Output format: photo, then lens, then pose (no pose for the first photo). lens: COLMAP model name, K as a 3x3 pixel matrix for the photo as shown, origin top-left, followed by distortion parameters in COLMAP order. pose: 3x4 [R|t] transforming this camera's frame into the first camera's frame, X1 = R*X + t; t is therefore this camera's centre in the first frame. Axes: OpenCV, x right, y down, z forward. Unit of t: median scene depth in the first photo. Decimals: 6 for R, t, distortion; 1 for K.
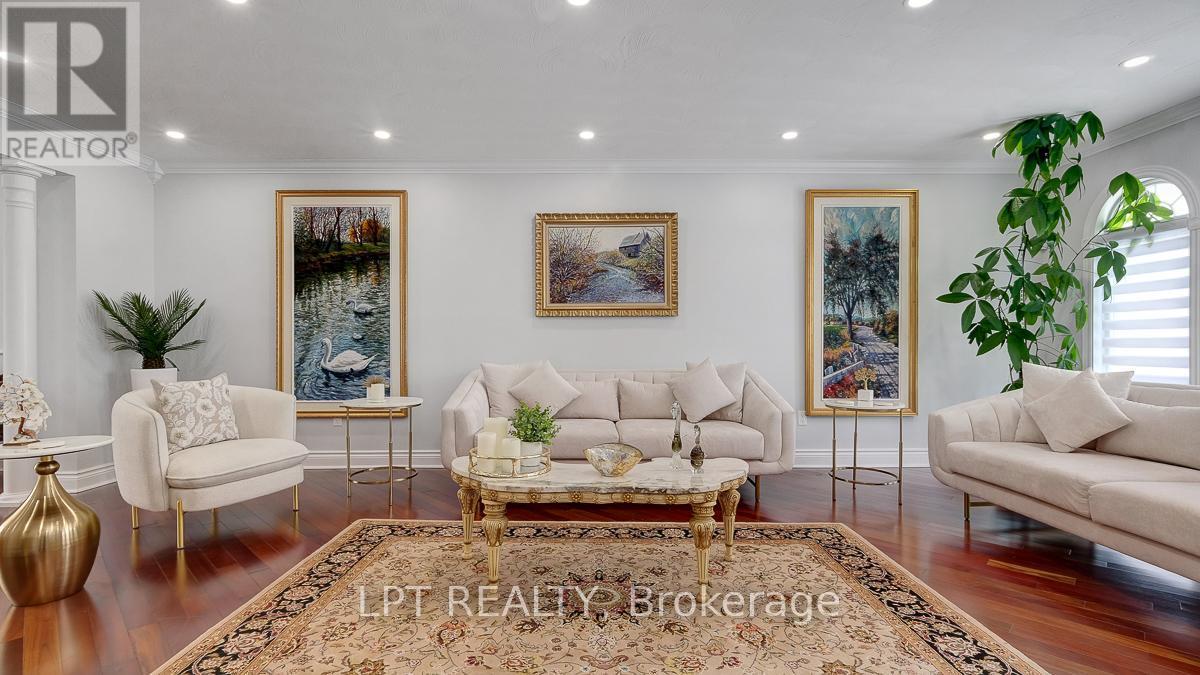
lens RADIAL K [[552.8, 0, 613.9], [0, 552.8, 351.6], [0, 0, 1]] dist [-0.007355, -0.000329]
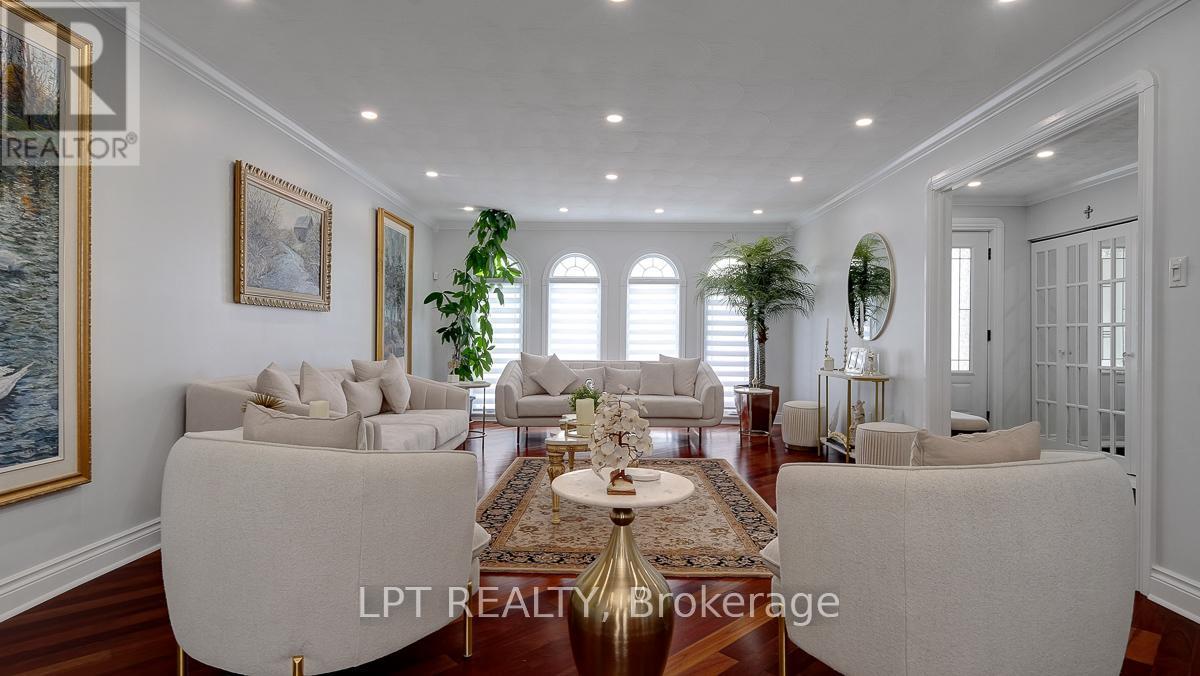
lens RADIAL K [[621.5, 0, 594.6], [0, 621.5, 341.6], [0, 0, 1]] dist [0.022044, 0.000657]
pose [[0.039624, -0.000355, 0.999215, -0.941281], [0.008856, 0.999961, 0.000004, -0.009080], [-0.999175, 0.008849, 0.039626, 0.507187]]
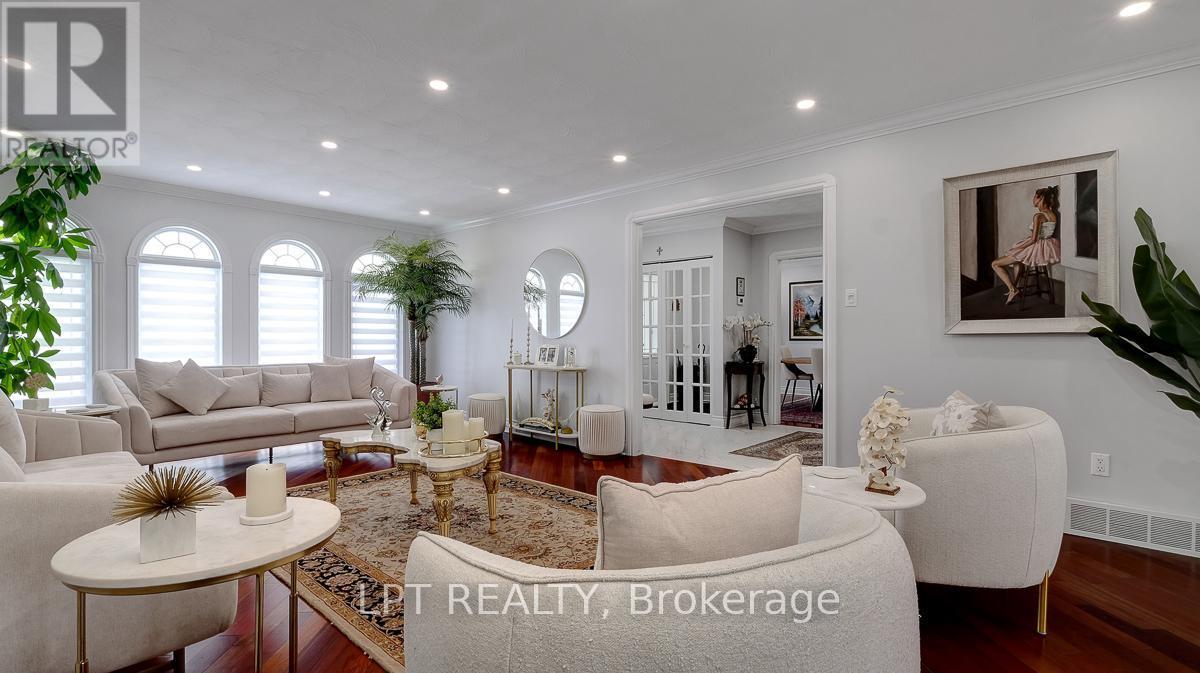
lens RADIAL K [[552.8, 0, 600.8], [0, 552.8, 337.4], [0, 0, 1]] dist [-0.007355, -0.000329]
pose [[-0.730325, 0.005220, 0.683079, -0.658606], [0.014659, 0.999860, 0.008031, -0.016299], [-0.682942, 0.015878, -0.730300, 0.887707]]
